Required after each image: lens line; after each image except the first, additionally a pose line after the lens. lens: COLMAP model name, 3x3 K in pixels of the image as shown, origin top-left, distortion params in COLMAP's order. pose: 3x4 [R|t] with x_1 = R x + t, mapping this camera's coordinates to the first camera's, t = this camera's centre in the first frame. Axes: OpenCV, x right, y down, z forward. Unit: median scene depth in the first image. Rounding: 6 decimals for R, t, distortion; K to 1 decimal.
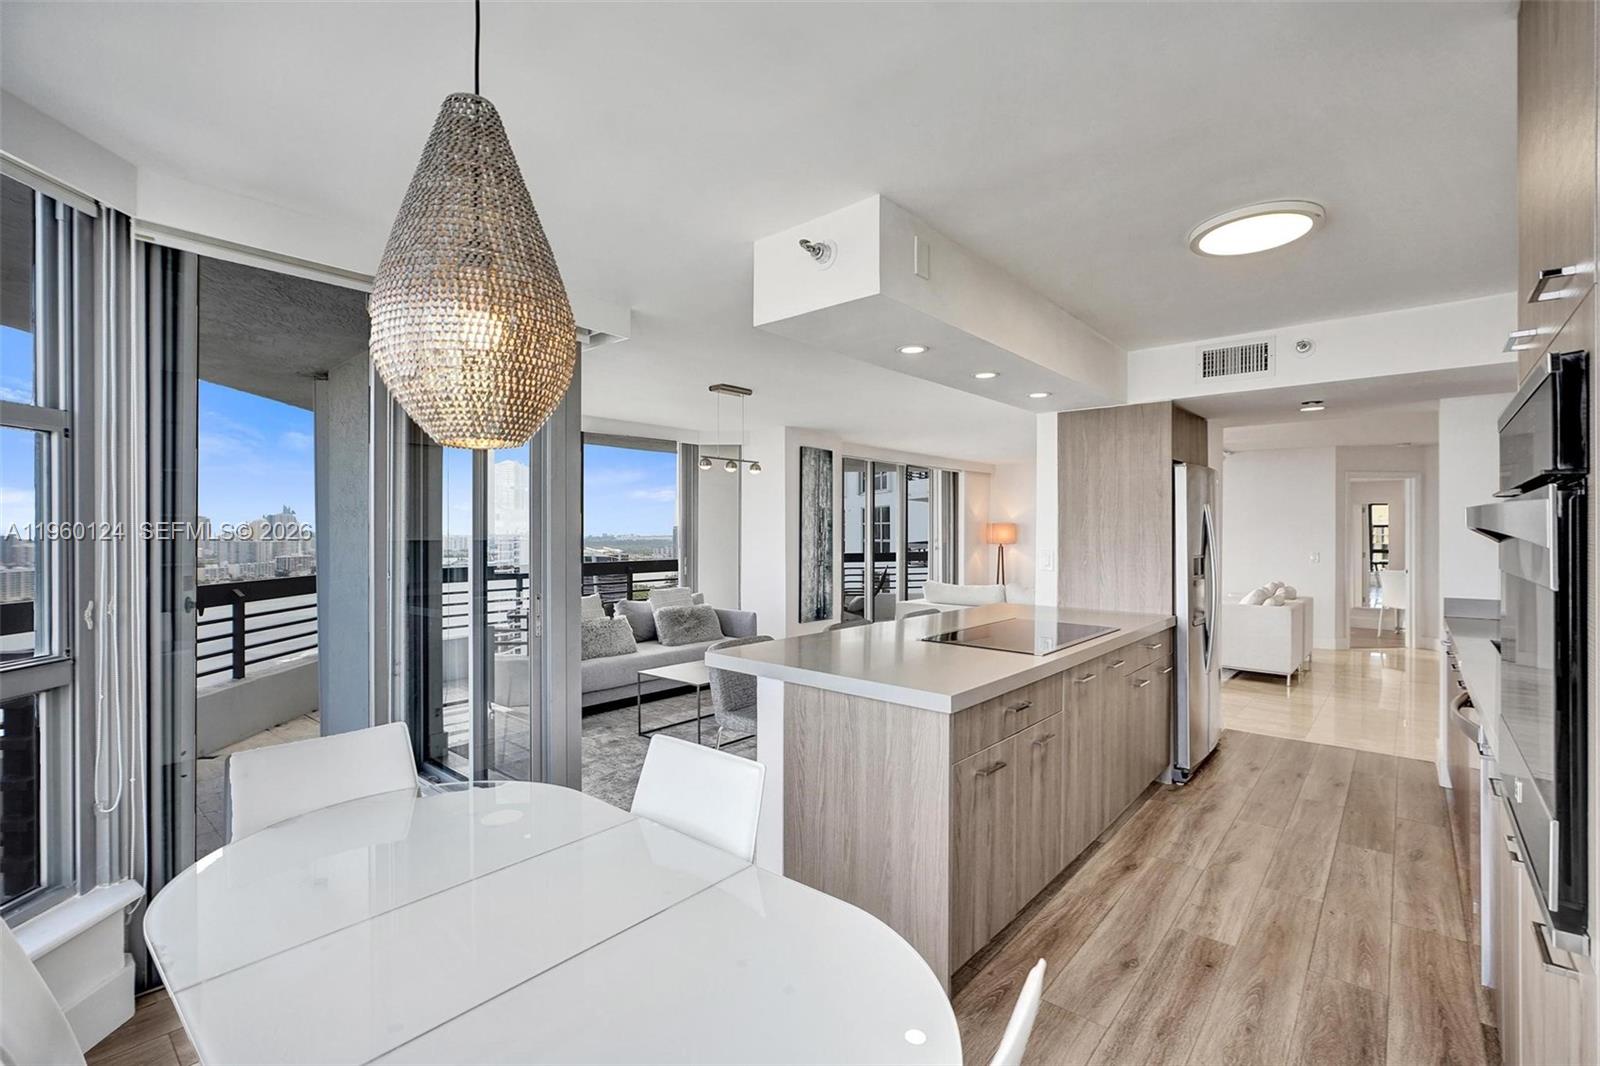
lens RADIAL K [[711.2, 0, 792.1], [0, 711.2, 529.9], [0, 0, 1]] dist [-0.006480, 0.002972]
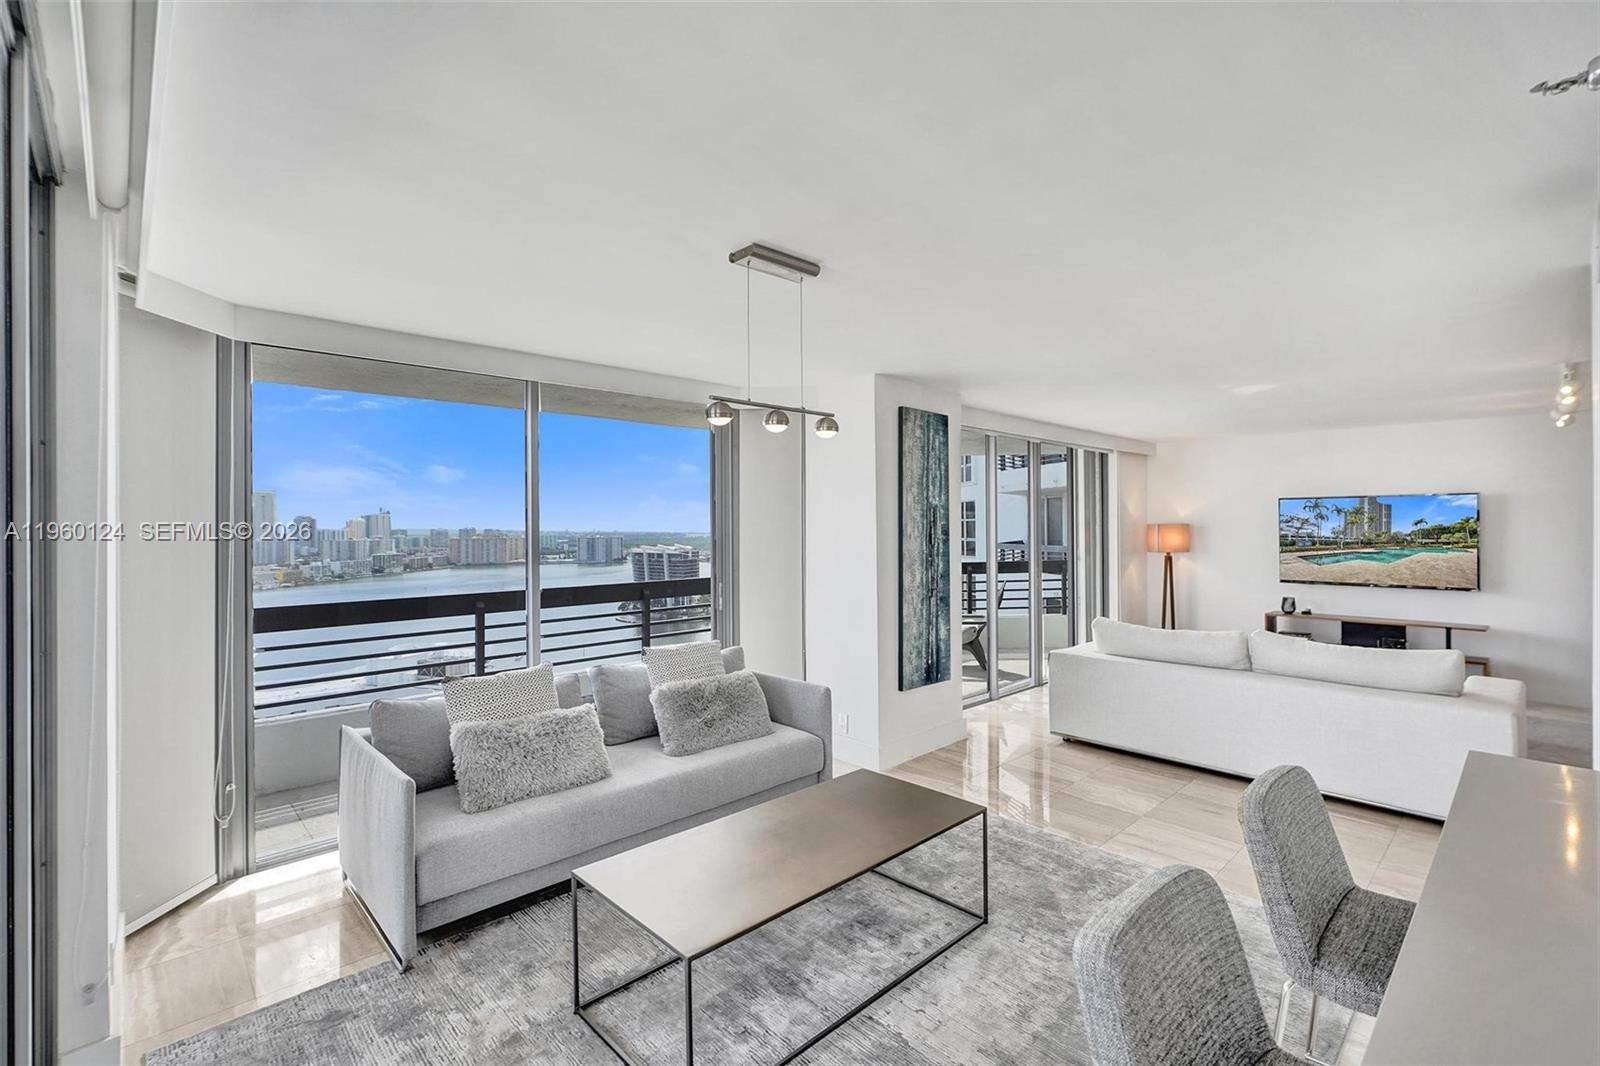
lens RADIAL K [[711.2, 0, 806.0], [0, 711.2, 527.6], [0, 0, 1]] dist [-0.006480, 0.002972]
pose [[0.996625, -0.006328, -0.081843, -0.019043], [0.006558, 0.999975, 0.002538, -0.013609], [0.081825, -0.003067, 0.996642, 0.363622]]
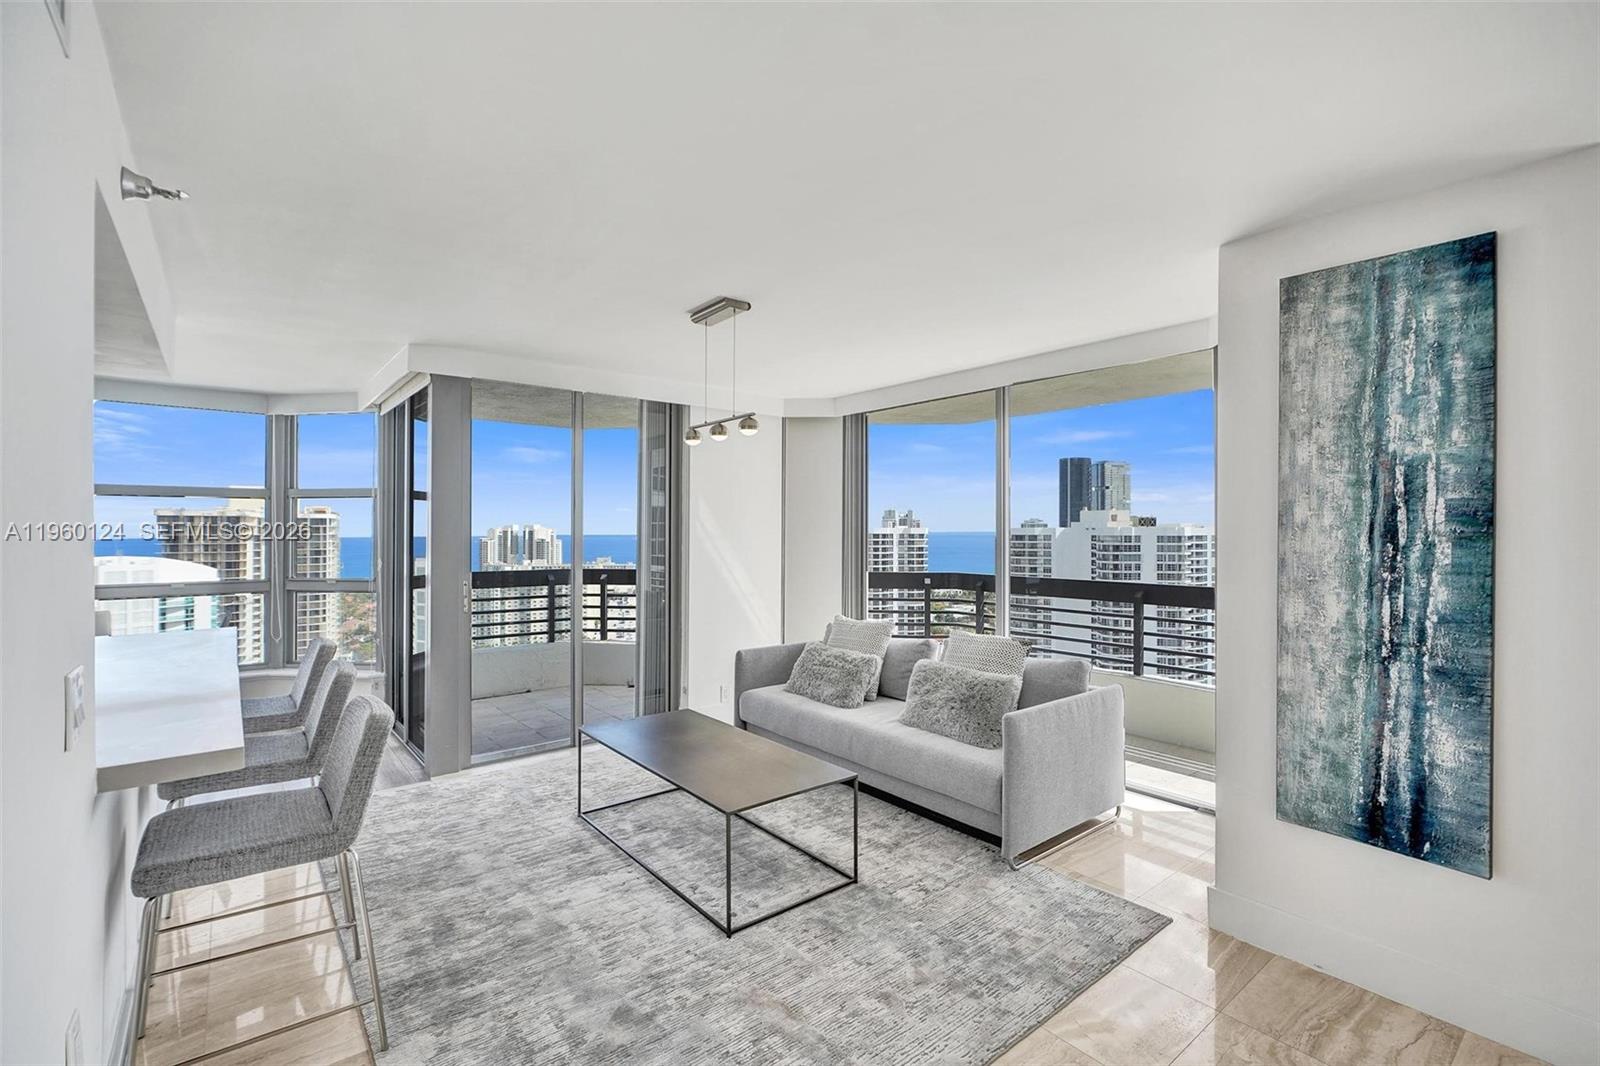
lens RADIAL K [[711.2, 0, 793.4], [0, 711.2, 525.6], [0, 0, 1]] dist [-0.006480, 0.002972]
pose [[-0.165624, -0.008710, -0.986150, 0.363059], [0.000162, 0.999961, -0.008859, -0.001479], [0.986189, -0.001627, -0.165616, 0.810008]]
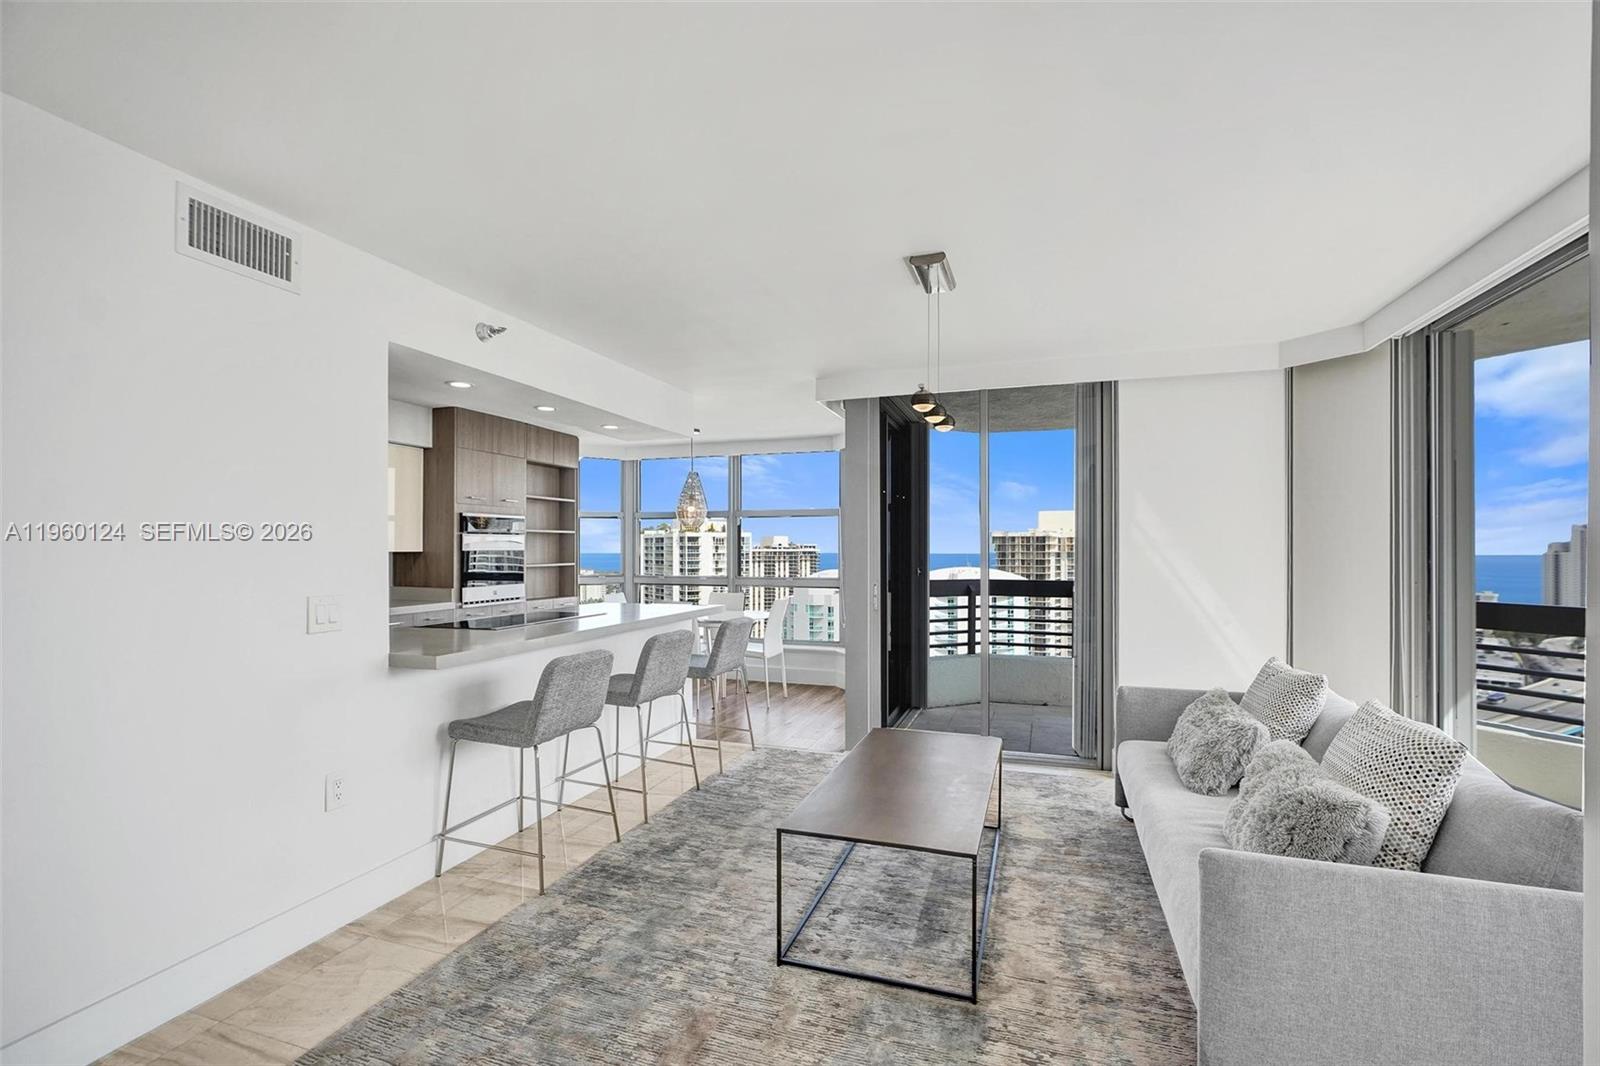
lens RADIAL K [[711.2, 0, 805.6], [0, 711.2, 548.2], [0, 0, 1]] dist [-0.006480, 0.002972]
pose [[-0.917943, -0.002053, -0.396706, 0.148900], [-0.001731, 0.999998, -0.001169, 0.008850], [0.396707, -0.000386, -0.917945, 1.011931]]
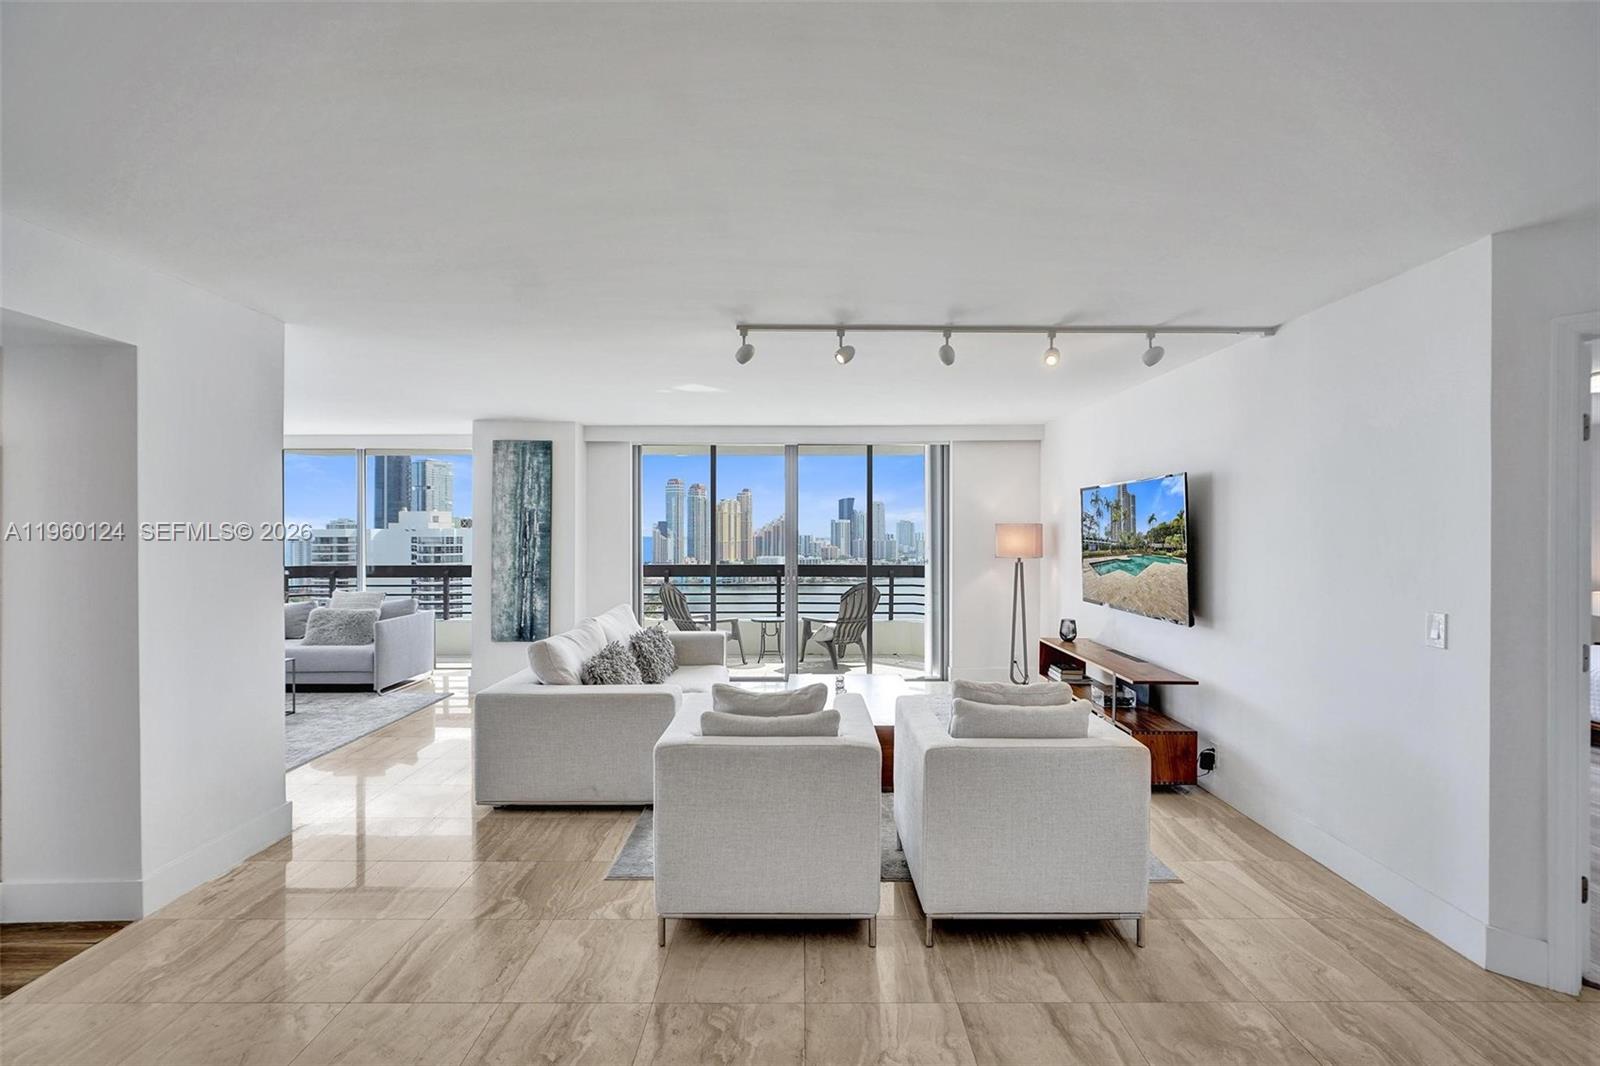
lens RADIAL K [[711.2, 0, 804.1], [0, 711.2, 534.0], [0, 0, 1]] dist [-0.006480, 0.002972]
pose [[0.671532, -0.000162, -0.740976, 0.897488], [0.002911, 0.999993, 0.002419, -0.003026], [0.740970, -0.003781, 0.671527, 0.676398]]
